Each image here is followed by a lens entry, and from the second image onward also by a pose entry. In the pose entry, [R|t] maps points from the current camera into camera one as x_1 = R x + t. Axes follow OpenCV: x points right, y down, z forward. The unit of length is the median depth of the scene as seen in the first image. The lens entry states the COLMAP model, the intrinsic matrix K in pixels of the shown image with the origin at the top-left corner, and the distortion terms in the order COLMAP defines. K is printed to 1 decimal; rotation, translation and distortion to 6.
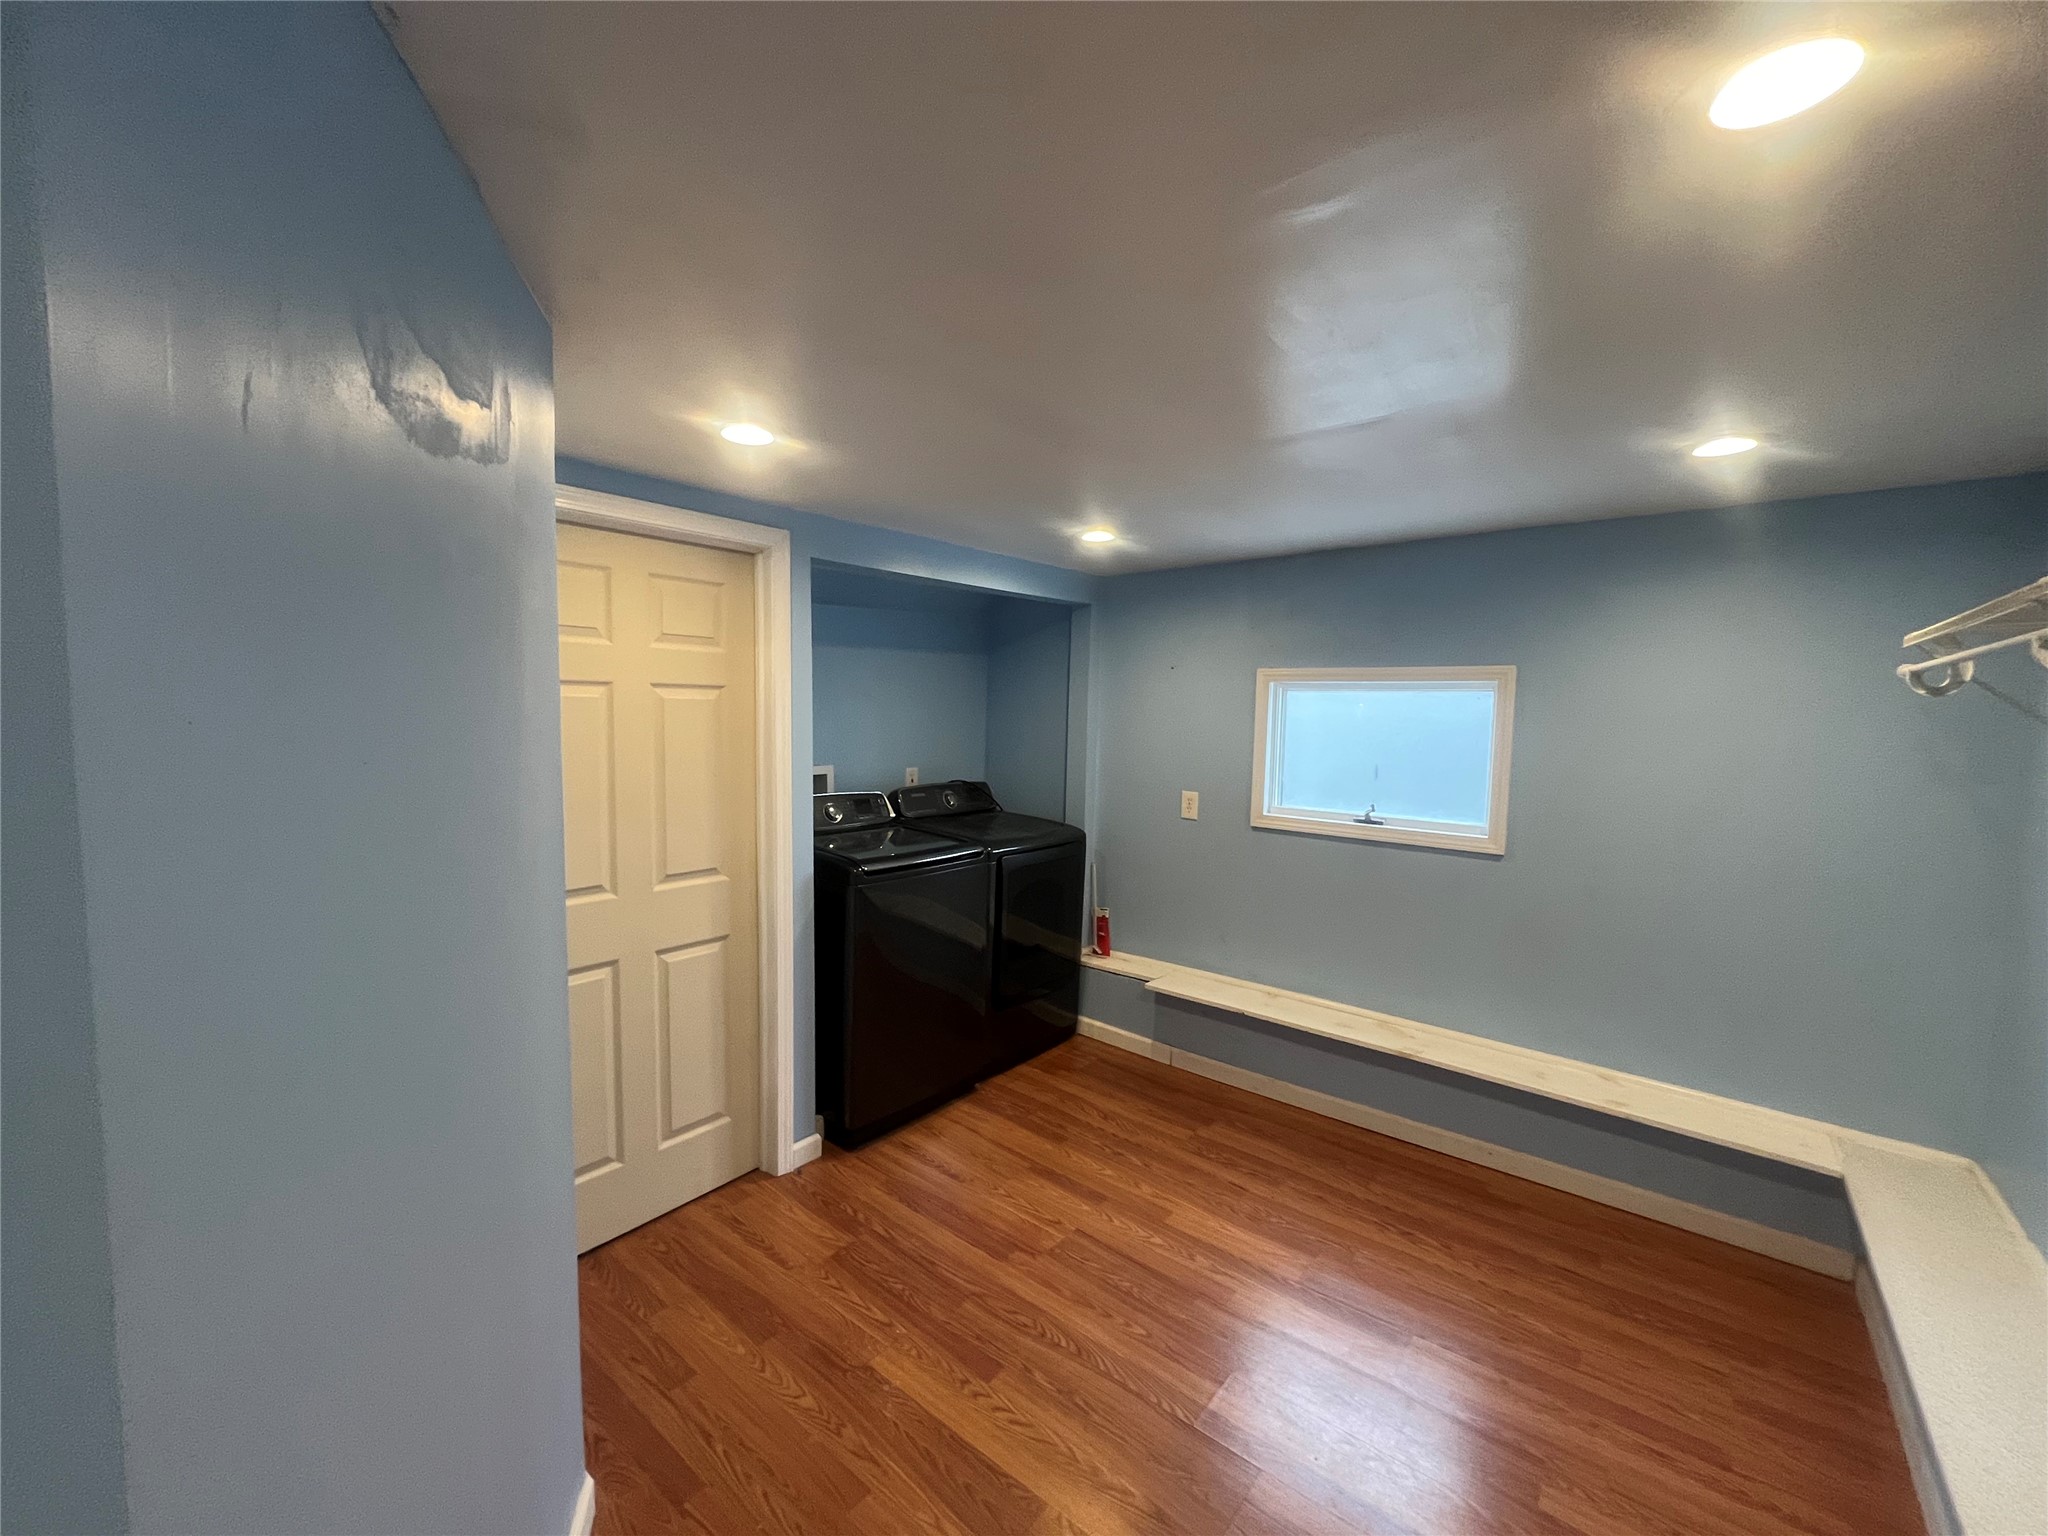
lens RADIAL K [[829.6, 0, 1024.0], [0, 829.6, 768.0], [0, 0, 1]] dist [-0.001751, -0.000198]
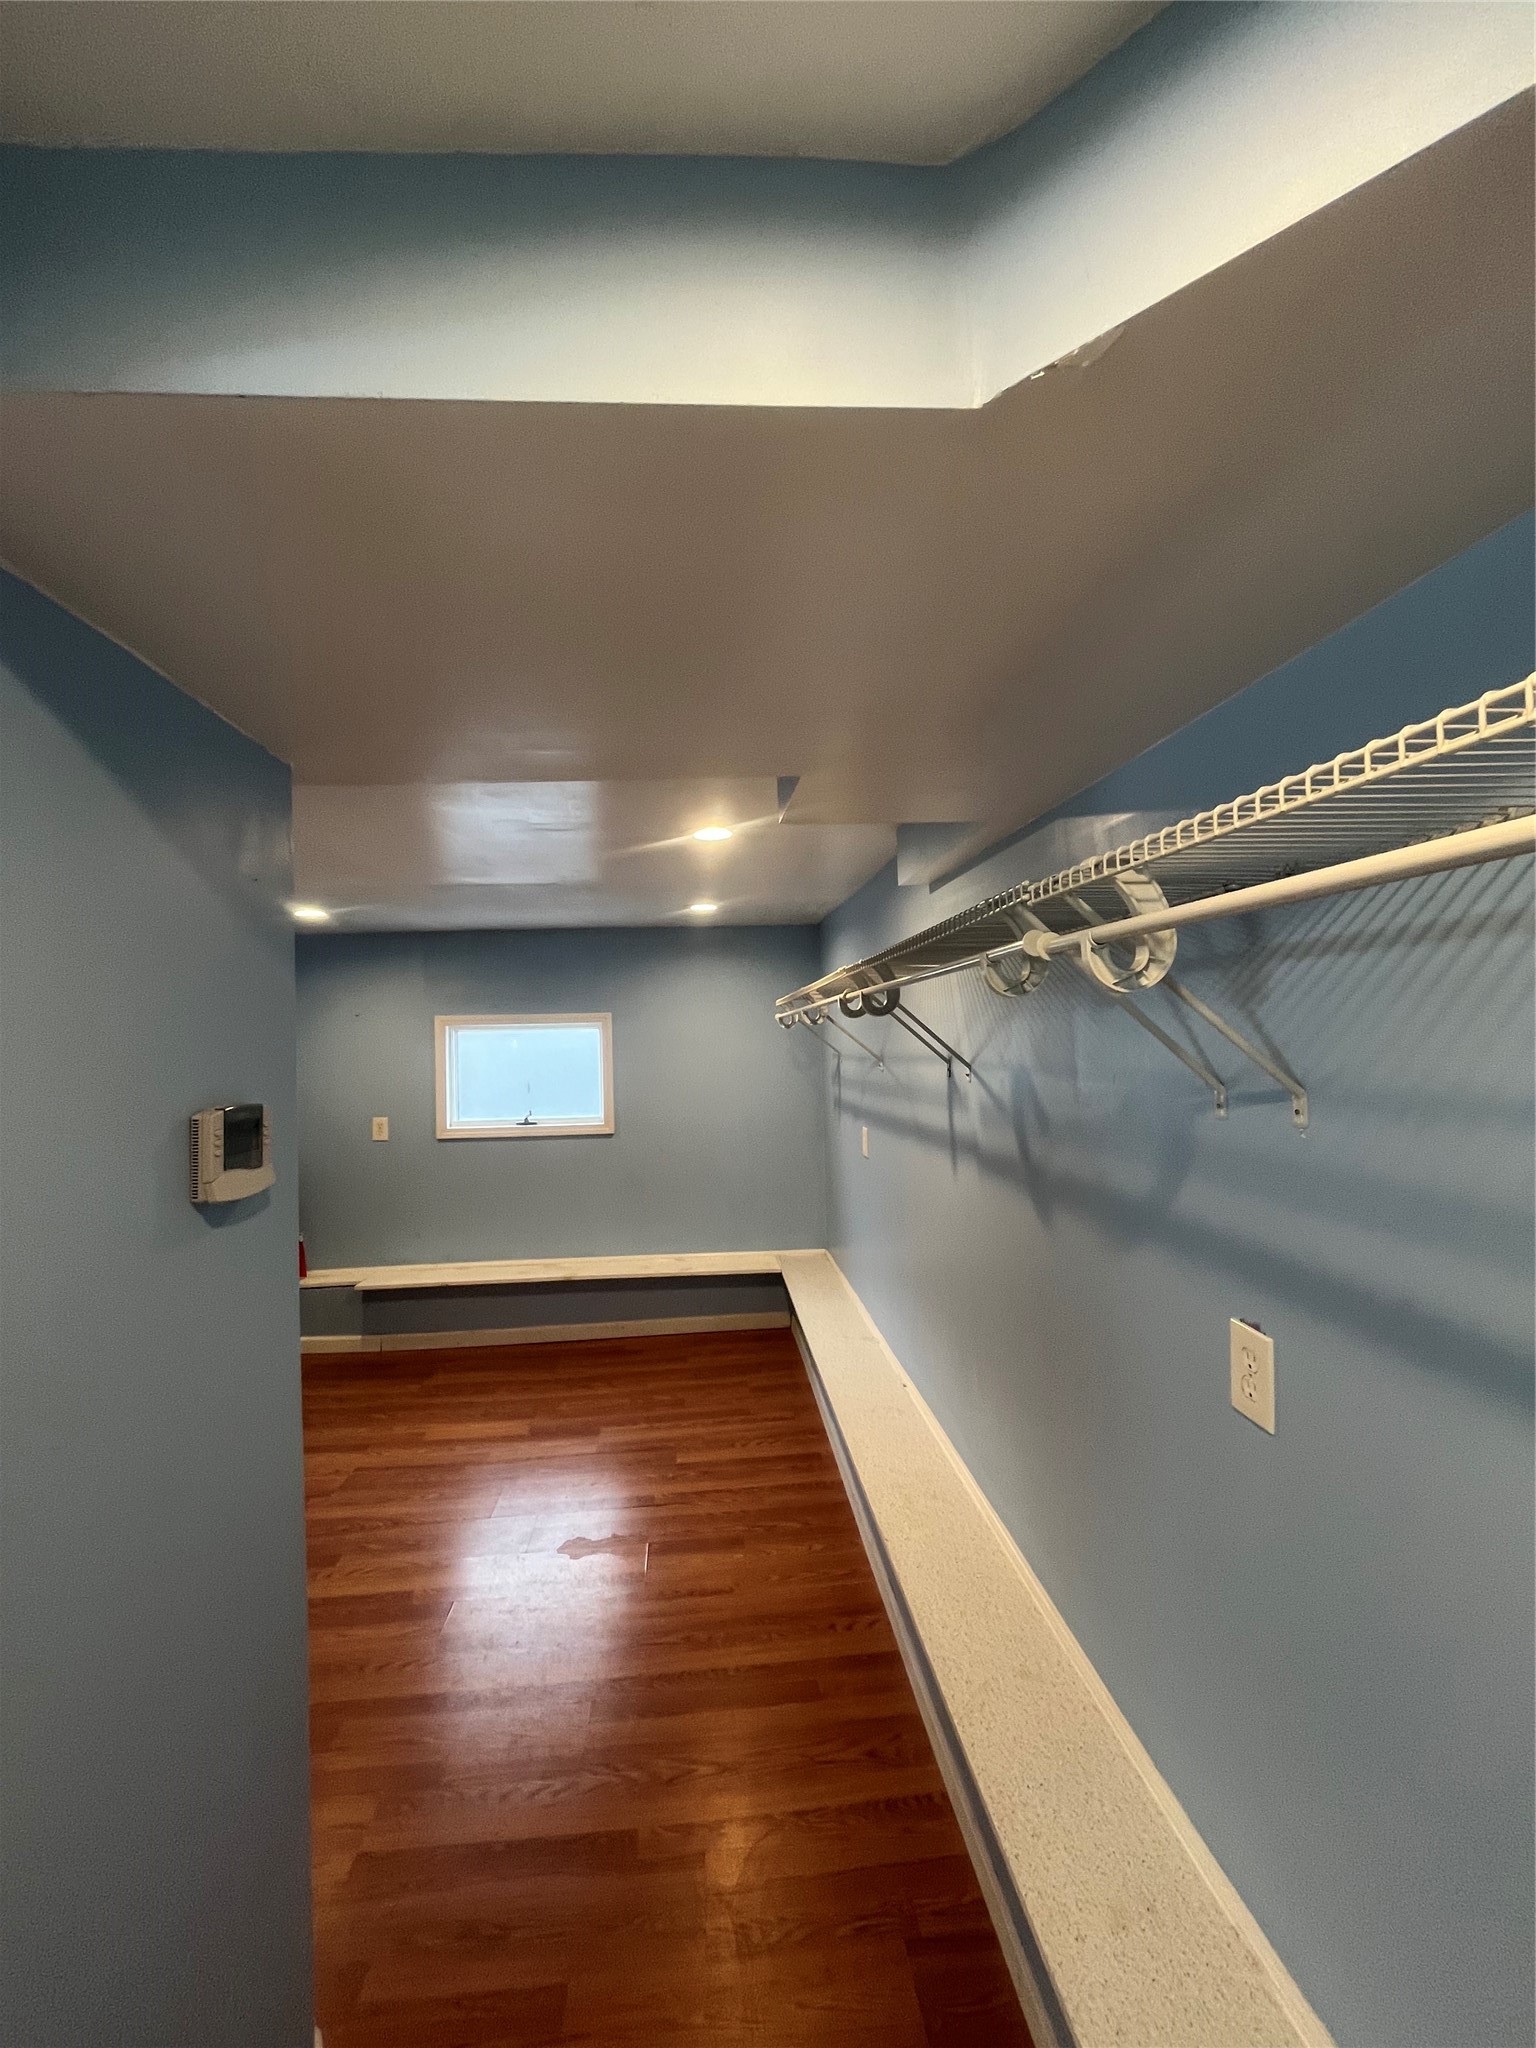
lens RADIAL K [[829.6, 0, 763.8], [0, 829.6, 1014.0], [0, 0, 1]] dist [-0.001751, -0.000198]
pose [[0.723628, -0.021256, 0.689863, -0.330600], [0.089115, 0.994036, -0.062848, 0.005918], [-0.684413, 0.106956, 0.721207, -0.390982]]
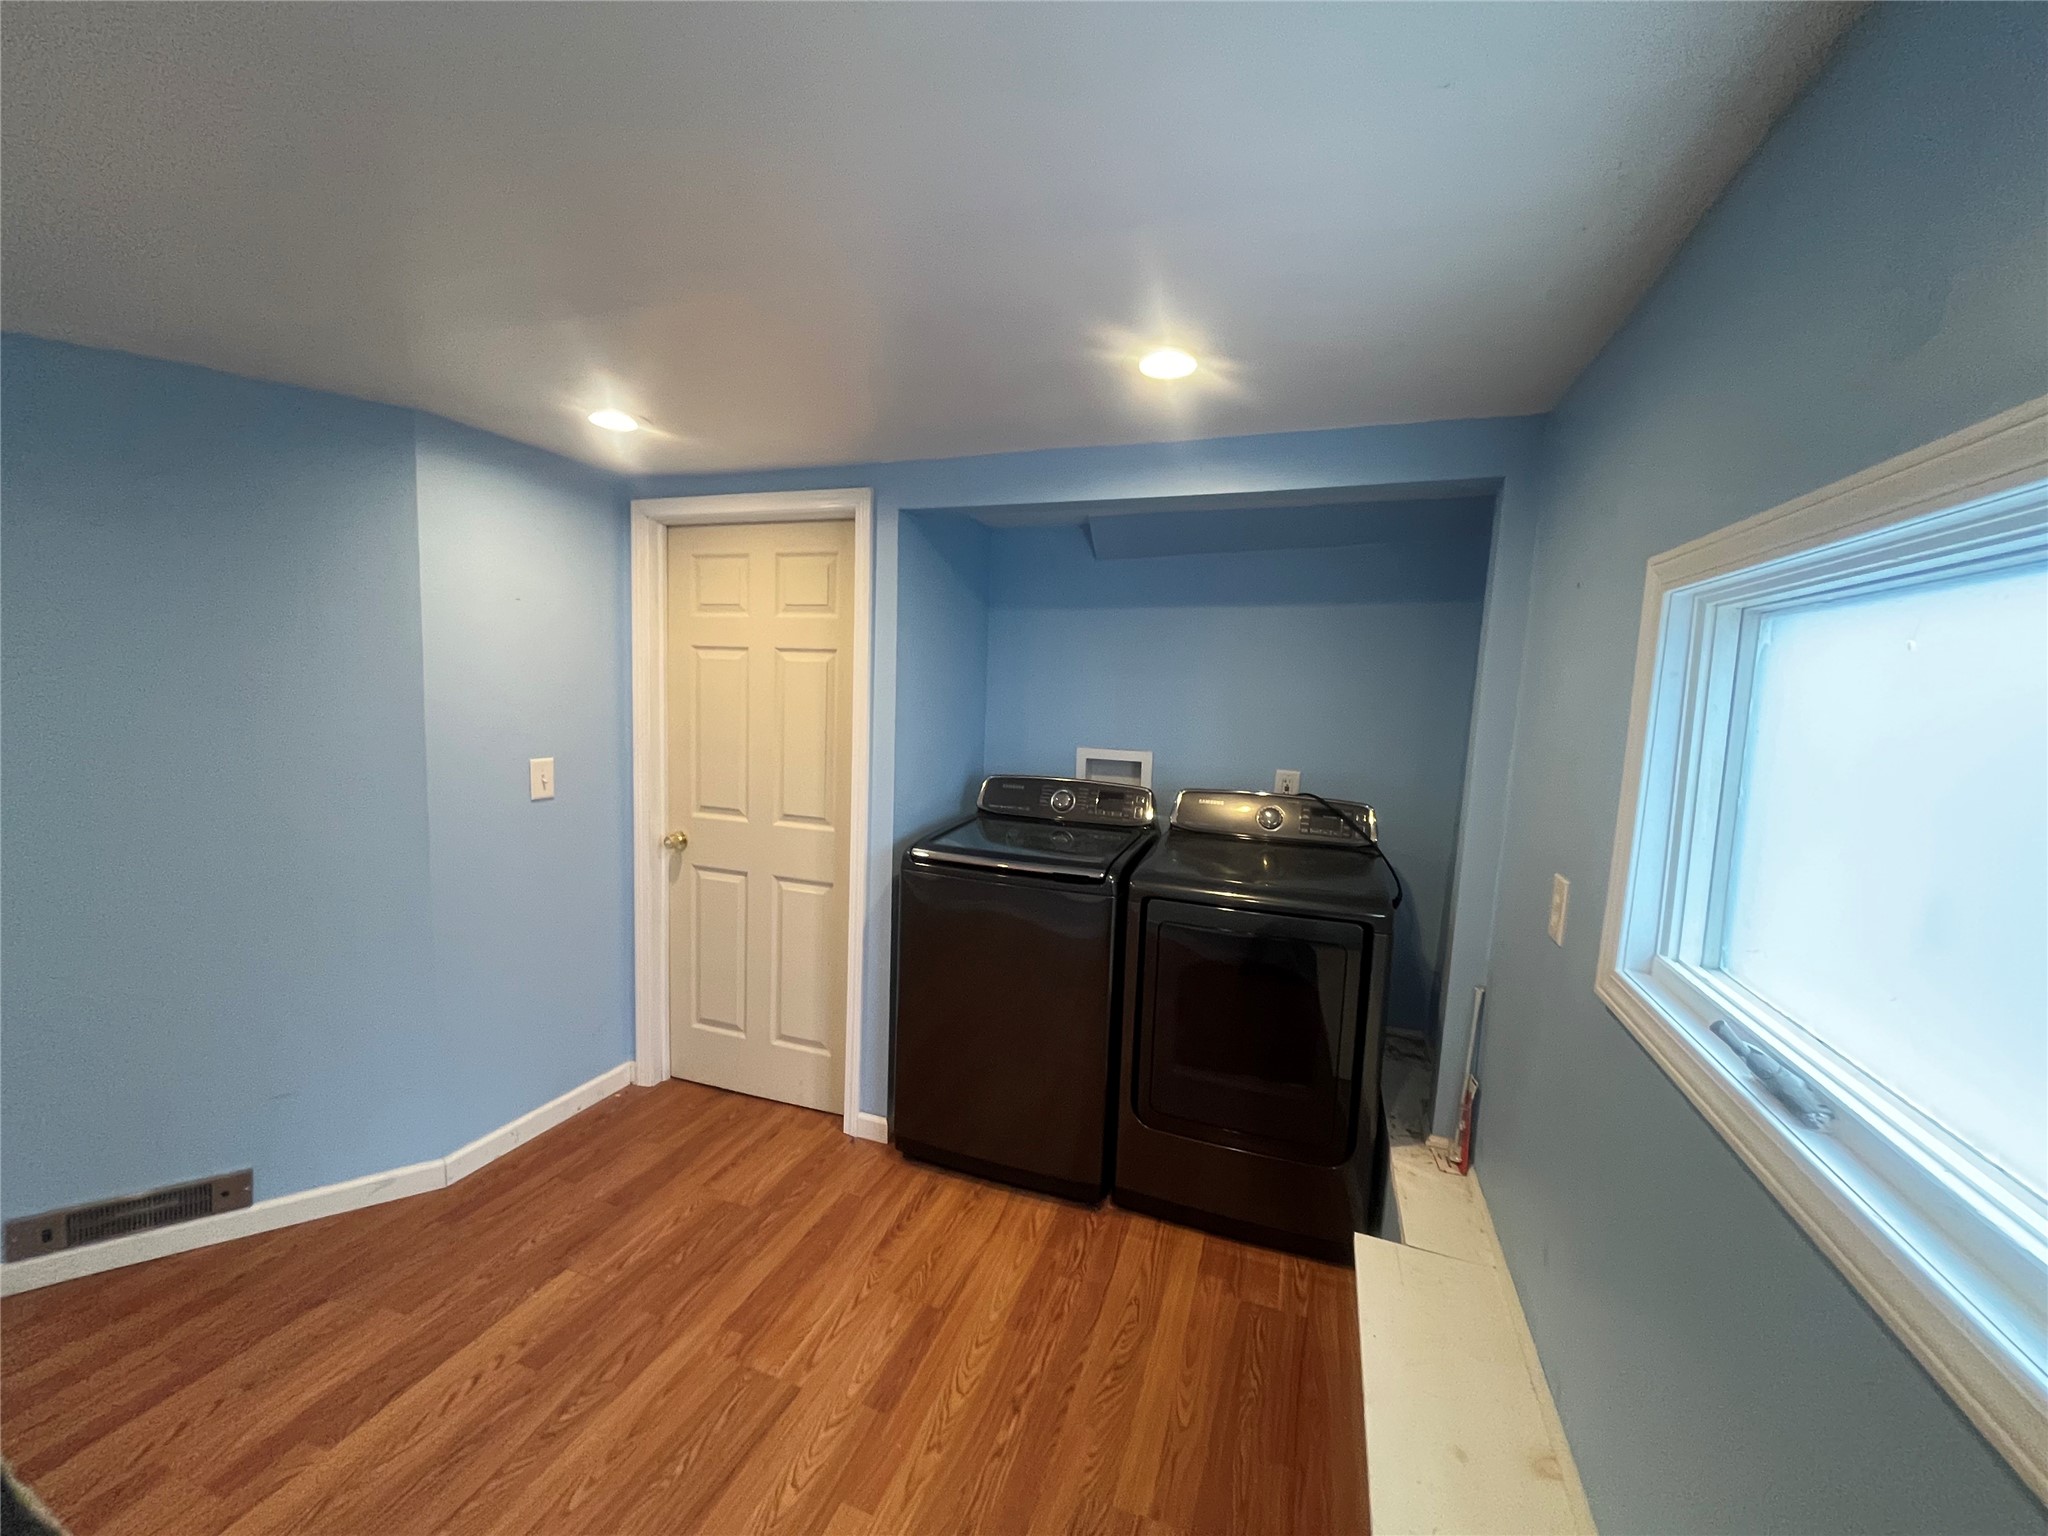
lens RADIAL K [[829.6, 0, 1024.0], [0, 829.6, 768.0], [0, 0, 1]] dist [-0.001751, -0.000198]
pose [[0.328456, 0.085221, -0.940667, 0.728697], [-0.098377, 0.993591, 0.055665, -0.030633], [0.939382, 0.074257, 0.334734, 0.878983]]
